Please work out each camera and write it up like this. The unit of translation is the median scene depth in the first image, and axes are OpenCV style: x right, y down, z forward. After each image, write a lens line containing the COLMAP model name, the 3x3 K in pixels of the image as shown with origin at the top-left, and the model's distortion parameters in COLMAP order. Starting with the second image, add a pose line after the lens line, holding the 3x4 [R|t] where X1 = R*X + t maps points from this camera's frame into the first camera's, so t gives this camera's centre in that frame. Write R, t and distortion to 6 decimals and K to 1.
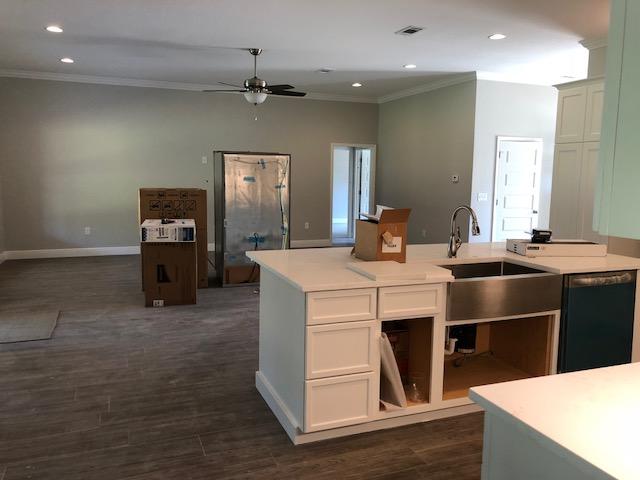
lens RADIAL K [[537.2, 0, 320.0], [0, 537.2, 240.0], [0, 0, 1]] dist [-0.007616, -0.006905]
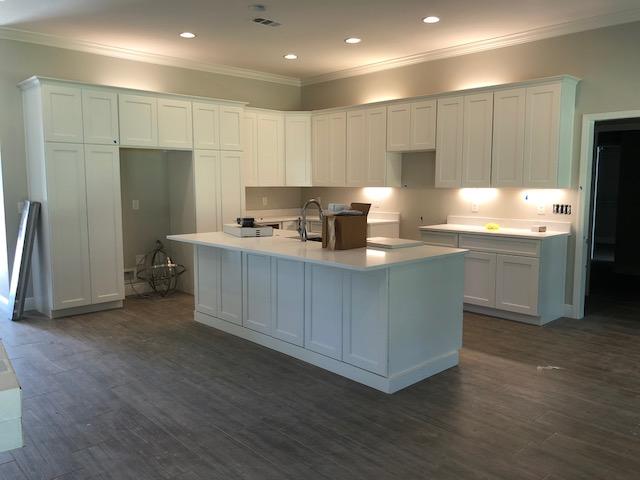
lens RADIAL K [[521.2, 0, 328.8], [0, 521.2, 237.7], [0, 0, 1]] dist [0.014329, -0.001376]
pose [[-0.389019, -0.115918, 0.913908, -0.901773], [0.097215, 0.981347, 0.165853, -0.180568], [-0.916086, 0.153365, -0.370493, 1.383469]]
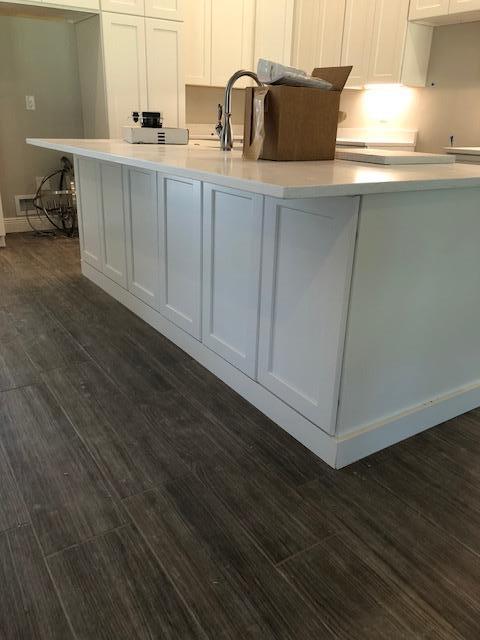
lens RADIAL K [[521.2, 0, 240.0], [0, 521.2, 320.0], [0, 0, 1]] dist [0.014329, -0.001376]
pose [[-0.208718, -0.368827, 0.905761, -0.455708], [0.084350, 0.915919, 0.392400, -0.035120], [-0.974332, 0.158302, -0.160058, 1.107264]]
